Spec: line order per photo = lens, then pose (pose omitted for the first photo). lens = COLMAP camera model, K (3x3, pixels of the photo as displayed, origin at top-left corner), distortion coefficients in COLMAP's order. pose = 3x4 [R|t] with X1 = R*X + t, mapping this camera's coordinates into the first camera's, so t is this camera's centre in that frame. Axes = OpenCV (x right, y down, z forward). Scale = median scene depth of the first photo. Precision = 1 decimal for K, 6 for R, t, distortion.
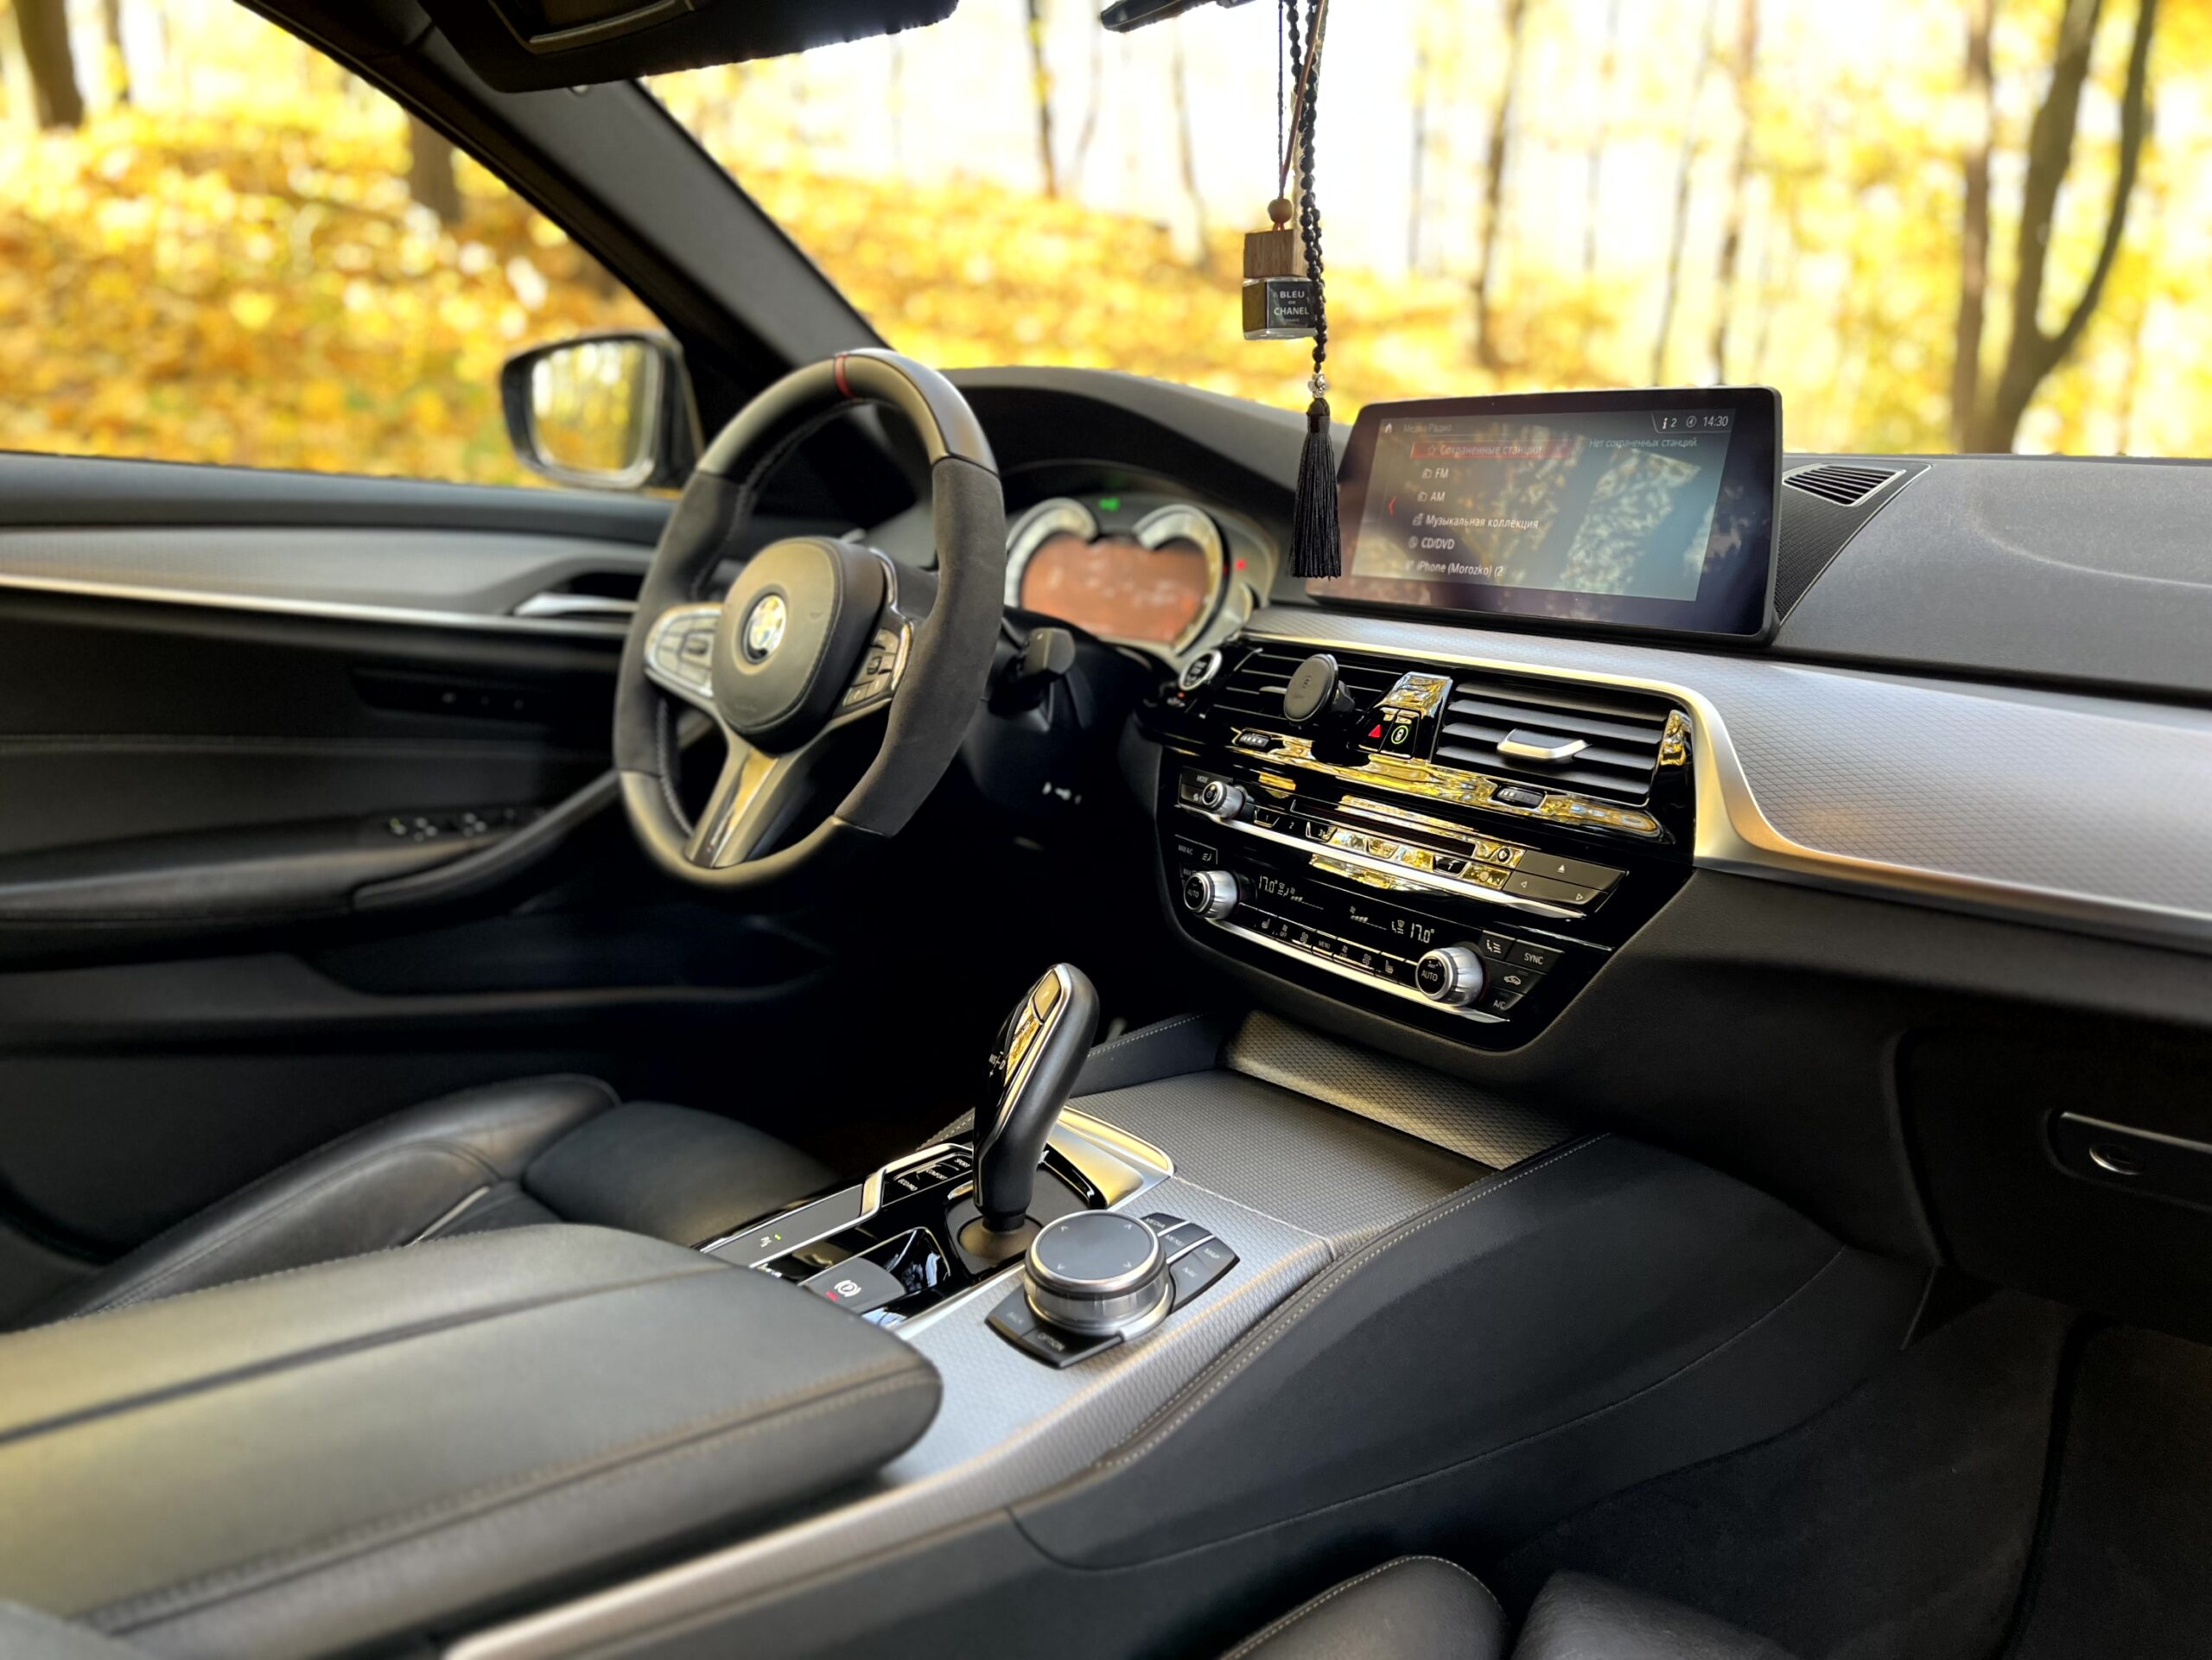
lens RADIAL K [[1666.2, 0, 1097.3], [0, 1666.2, 831.9], [0, 0, 1]] dist [0.134637, -0.300415]
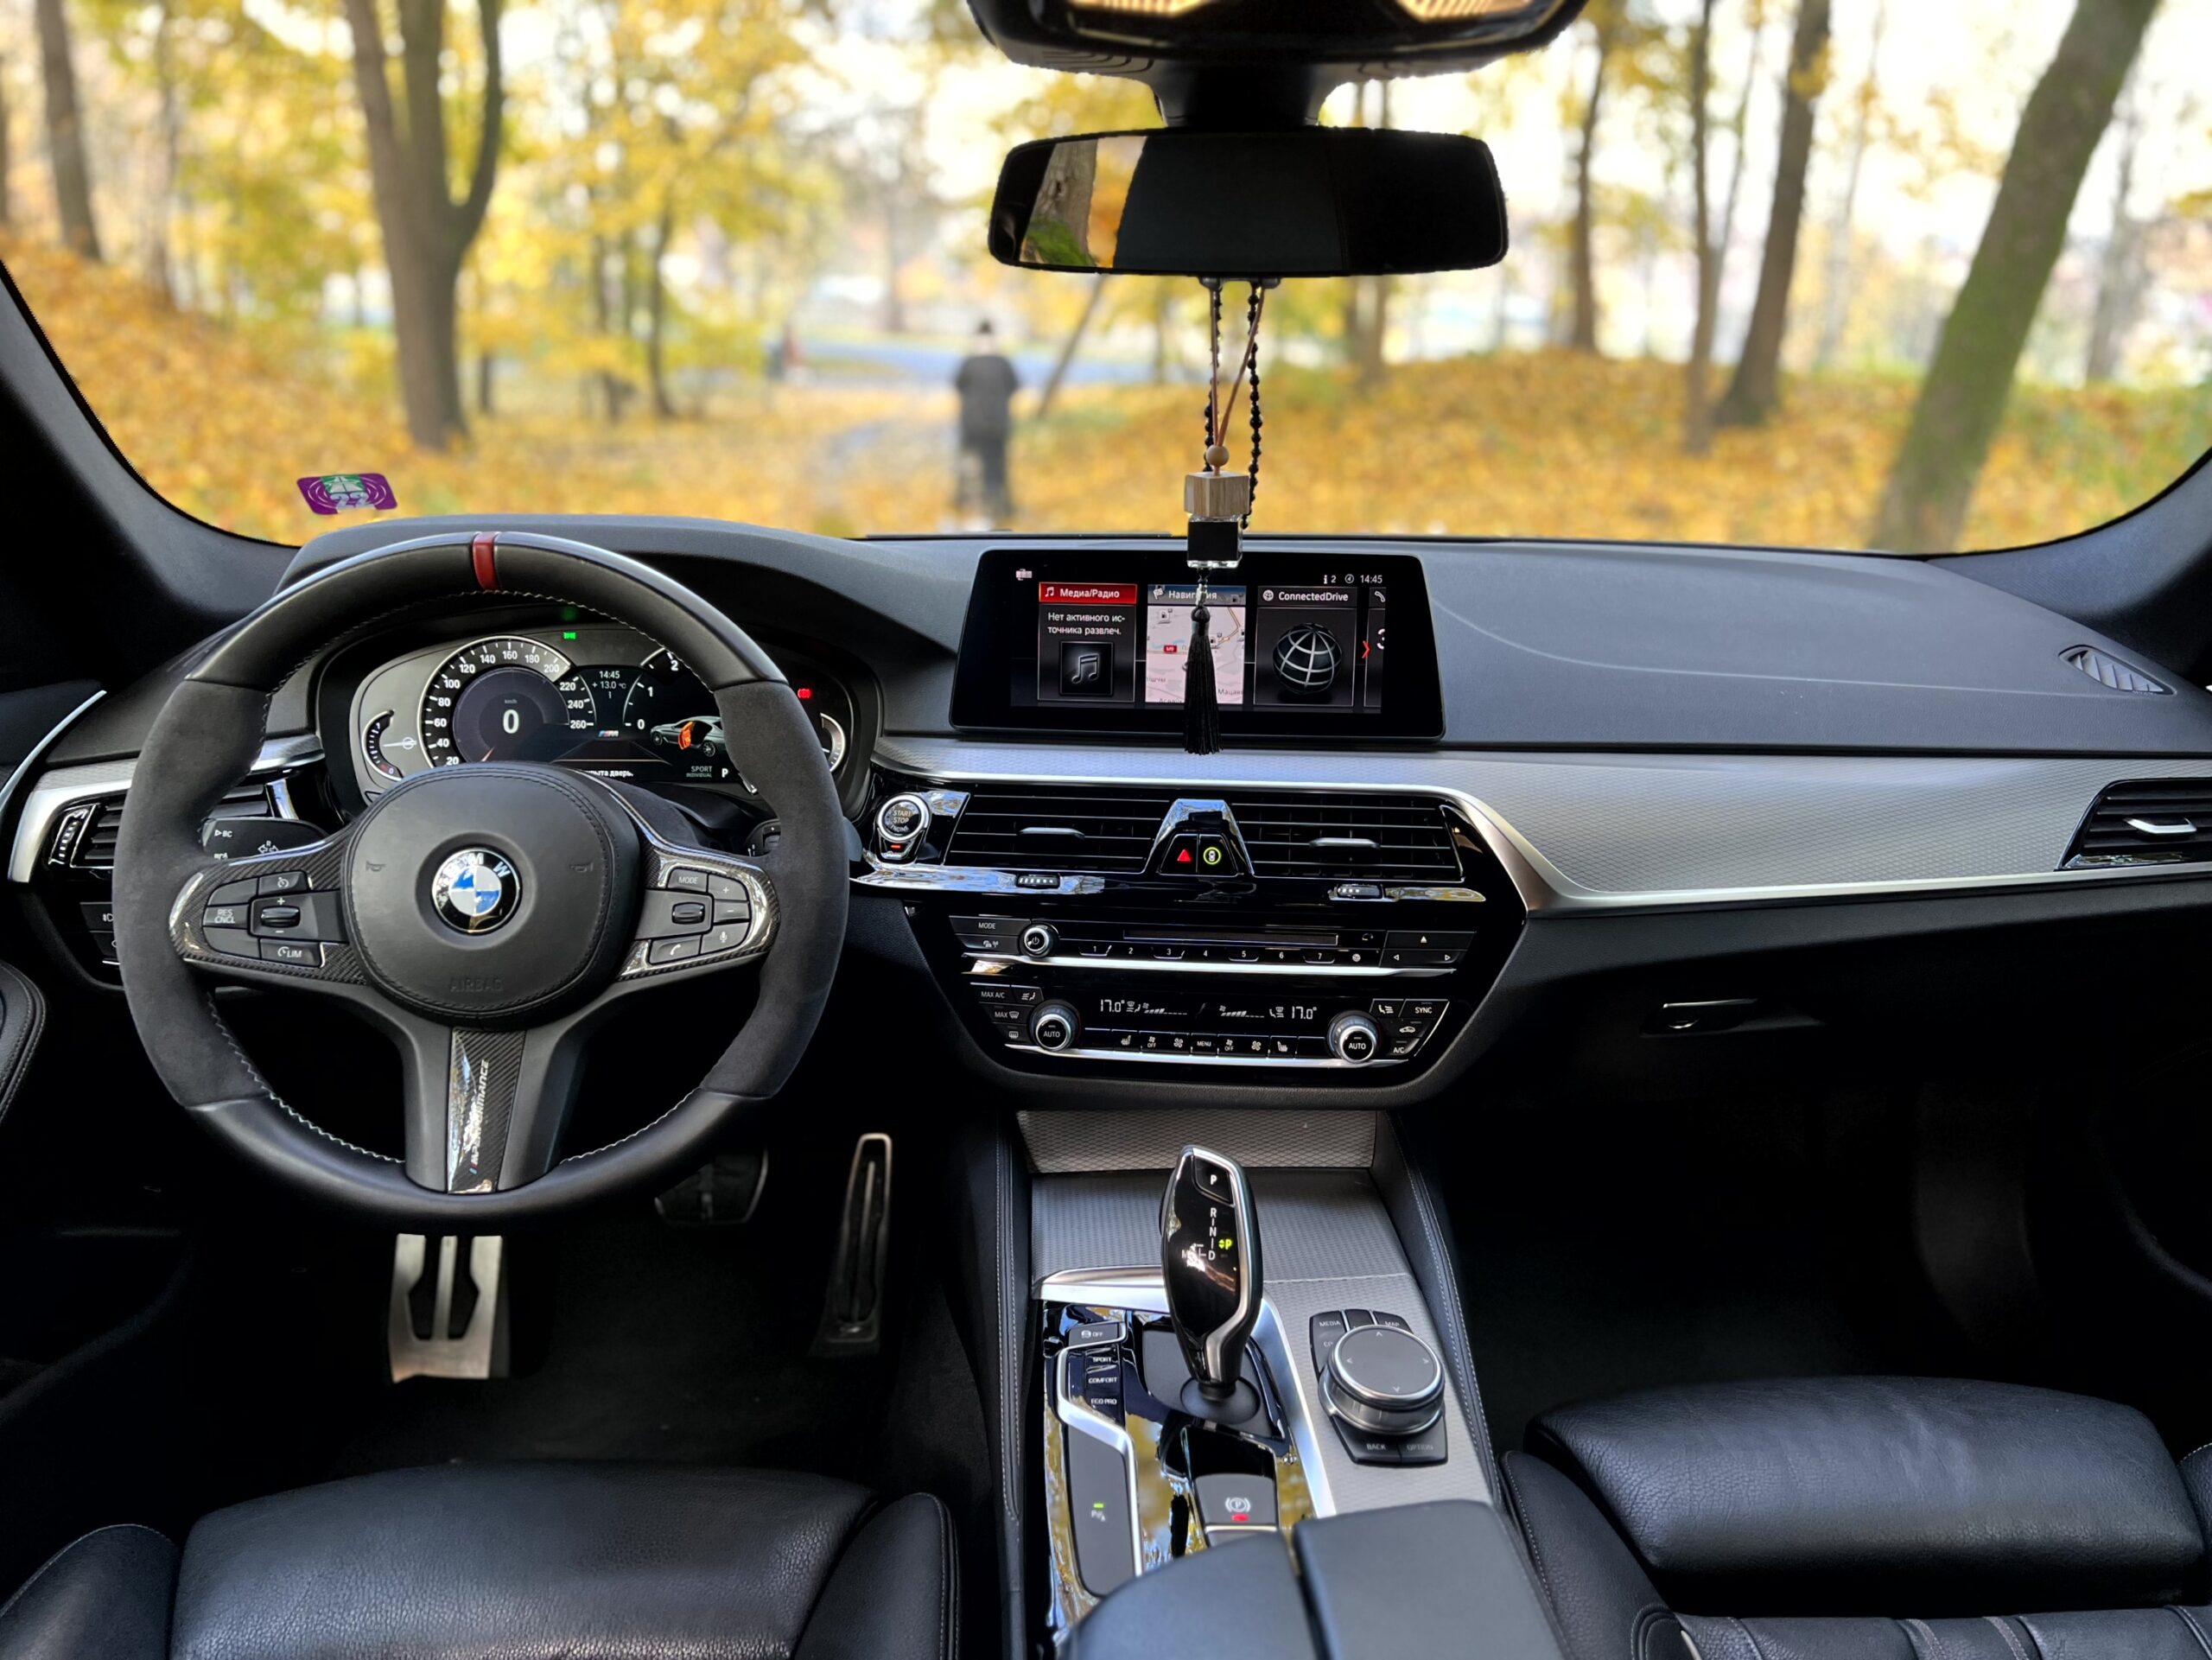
lens RADIAL K [[1671.2, 0, 1109.4], [0, 1671.2, 826.1], [0, 0, 1]] dist [0.111774, -0.237531]
pose [[0.625744, -0.229237, 0.745584, -0.726283], [0.166250, 0.973073, 0.159653, -0.272074], [-0.762106, 0.024052, 0.647005, 0.274731]]
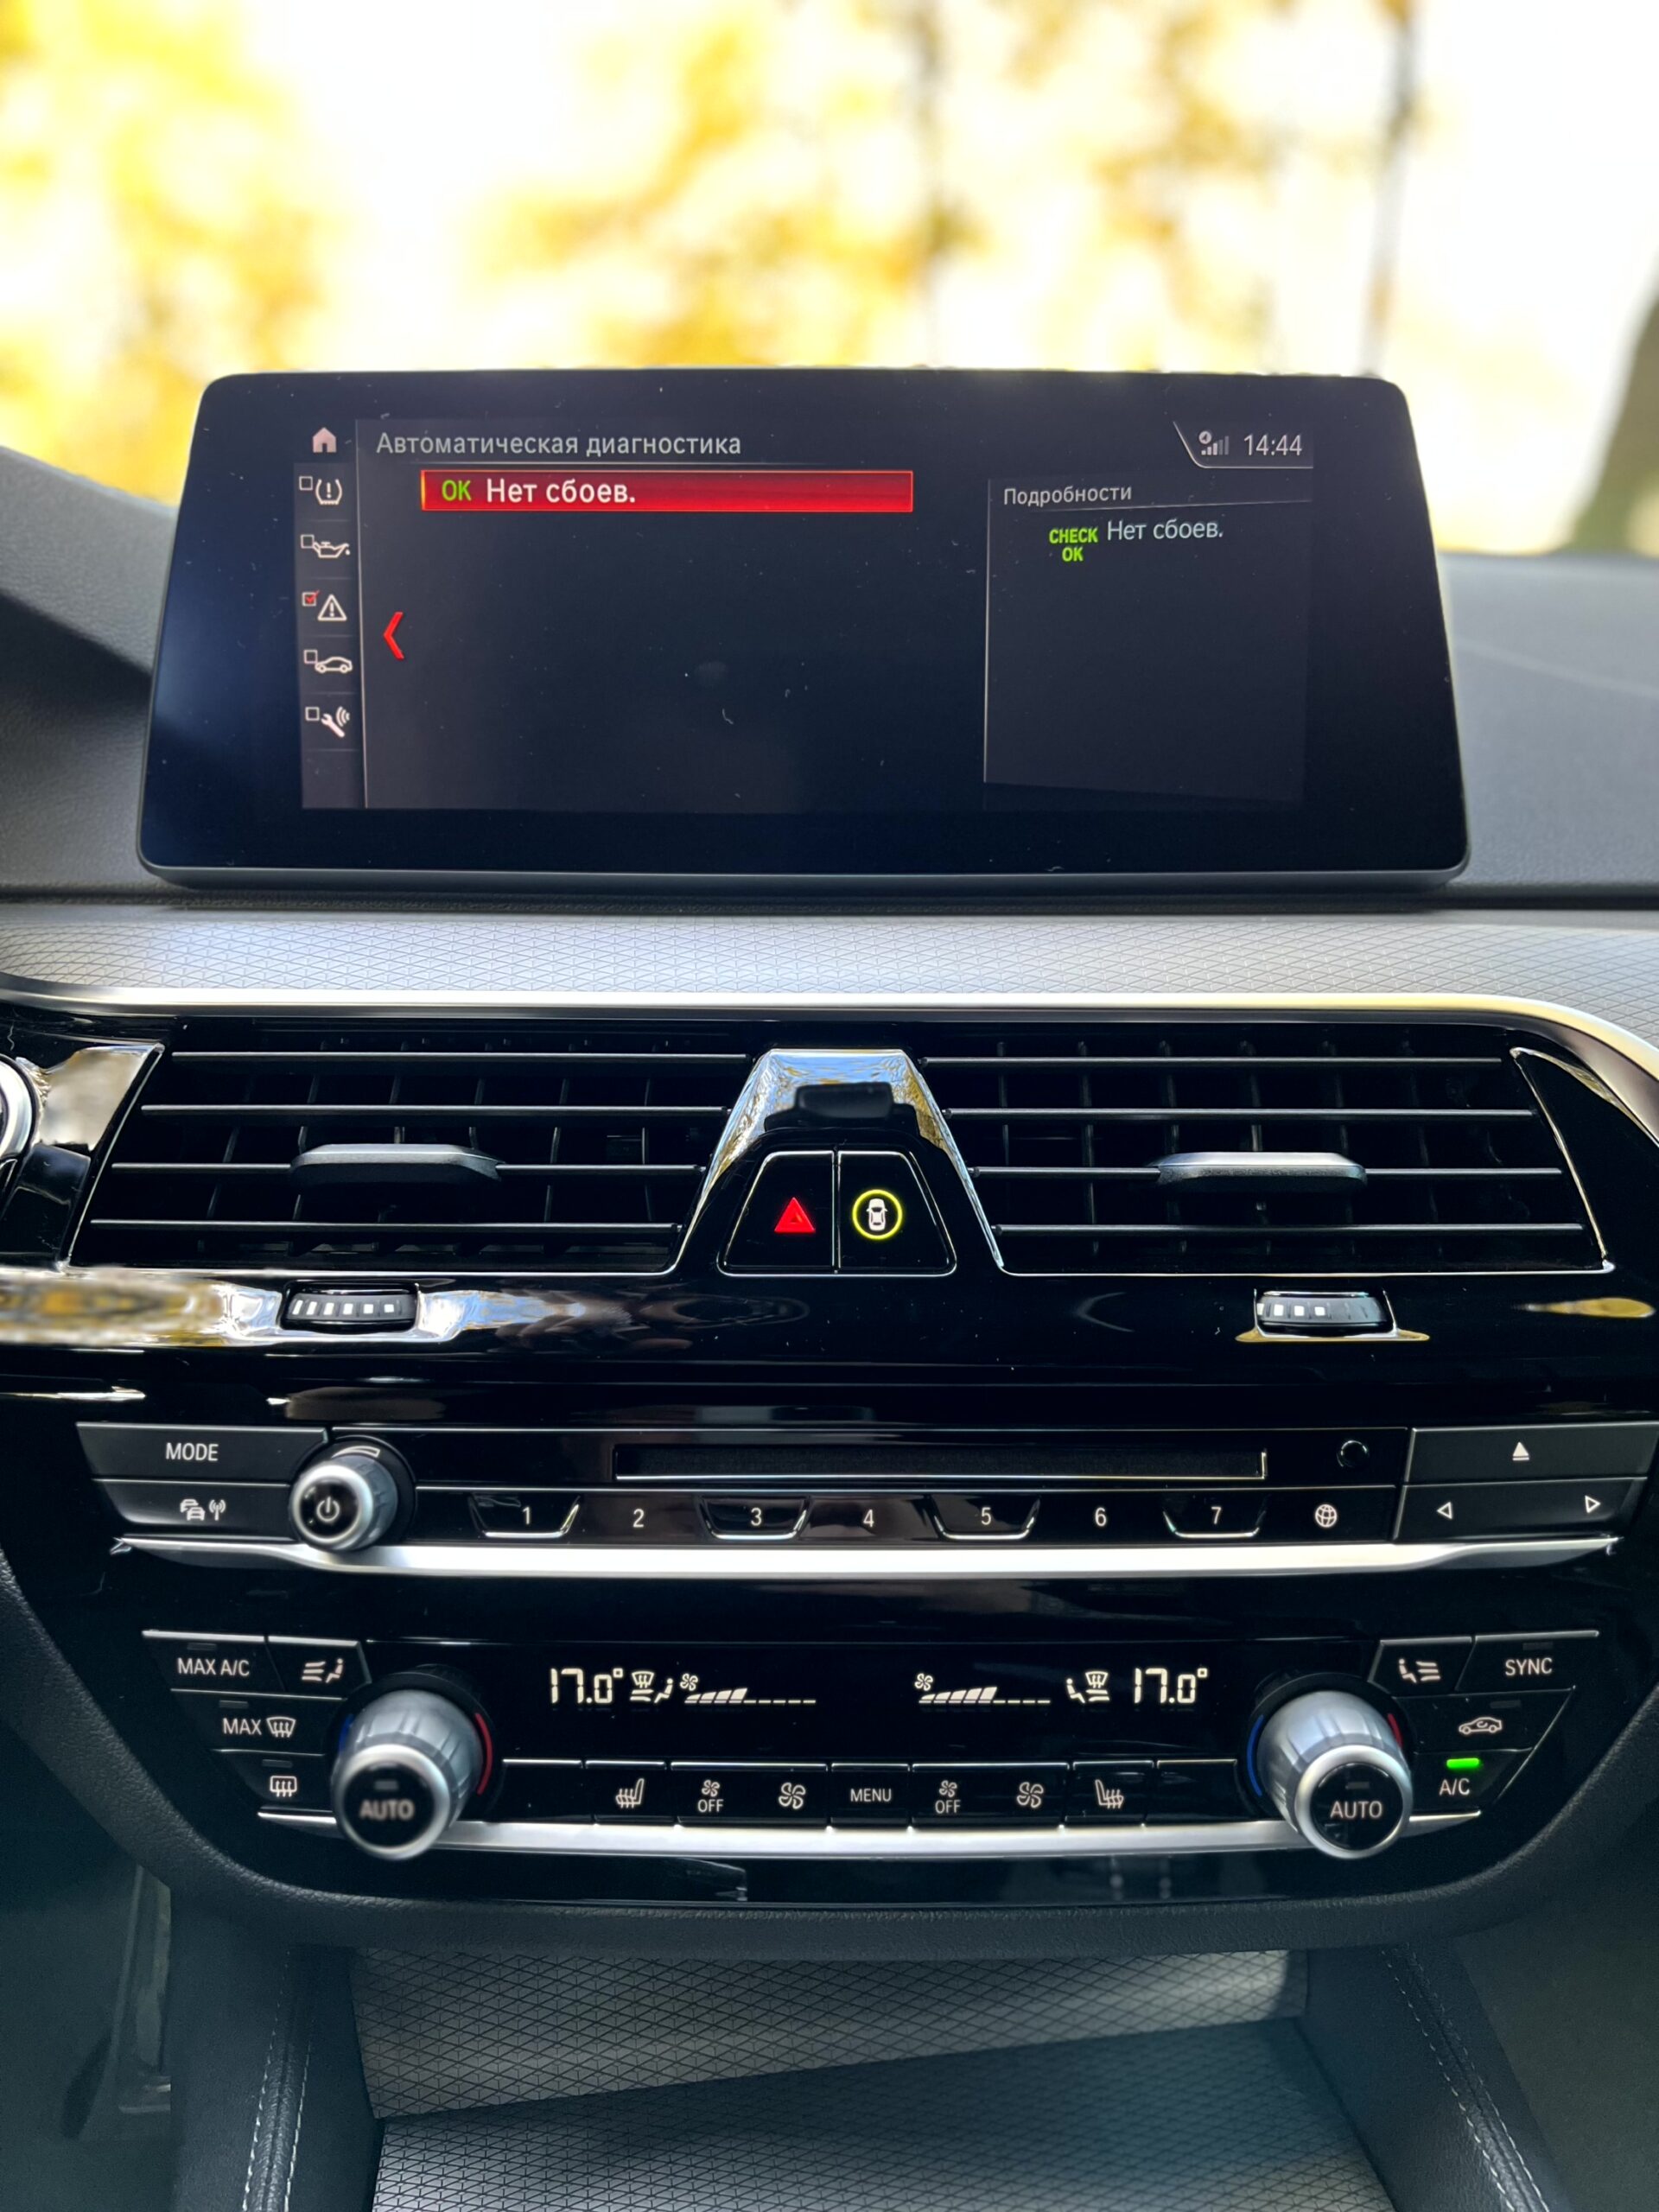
lens RADIAL K [[1661.3, 0, 824.5], [0, 1661.3, 1076.7], [0, 0, 1]] dist [-0.002480, -0.001692]
pose [[0.555457, -0.231971, 0.798534, -0.131826], [0.177320, 0.971256, 0.158803, -0.150271], [-0.812419, 0.053388, 0.580624, 0.753397]]
